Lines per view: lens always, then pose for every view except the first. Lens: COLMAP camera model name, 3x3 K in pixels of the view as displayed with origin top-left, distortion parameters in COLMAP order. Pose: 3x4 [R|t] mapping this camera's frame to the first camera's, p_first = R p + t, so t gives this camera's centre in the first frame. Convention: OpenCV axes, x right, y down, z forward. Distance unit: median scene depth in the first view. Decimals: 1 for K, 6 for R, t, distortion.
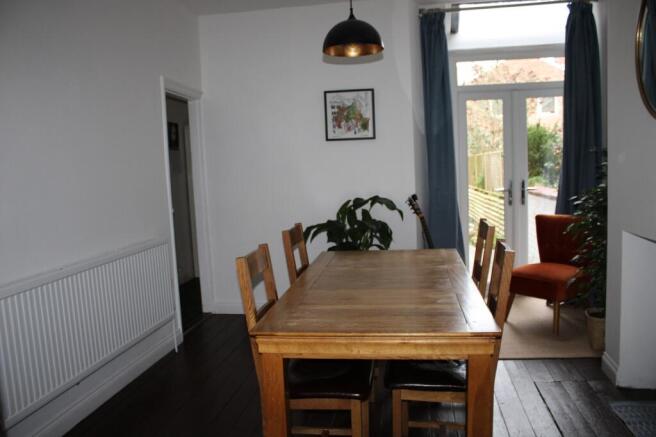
lens RADIAL K [[596.2, 0, 327.4], [0, 596.2, 224.7], [0, 0, 1]] dist [-0.001659, 0.037300]
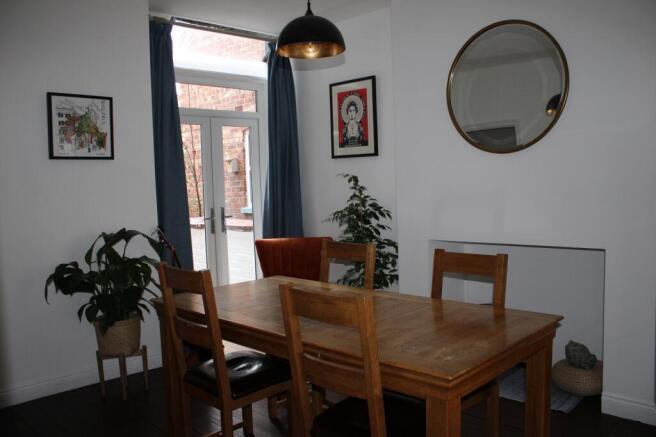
lens RADIAL K [[596.2, 0, 327.2], [0, 596.2, 214.6], [0, 0, 1]] dist [-0.001659, 0.037300]
pose [[0.597550, -0.032385, 0.801177, -0.398416], [0.101245, 0.994234, -0.035323, -0.011009], [-0.795414, 0.102223, 0.597384, 0.293051]]
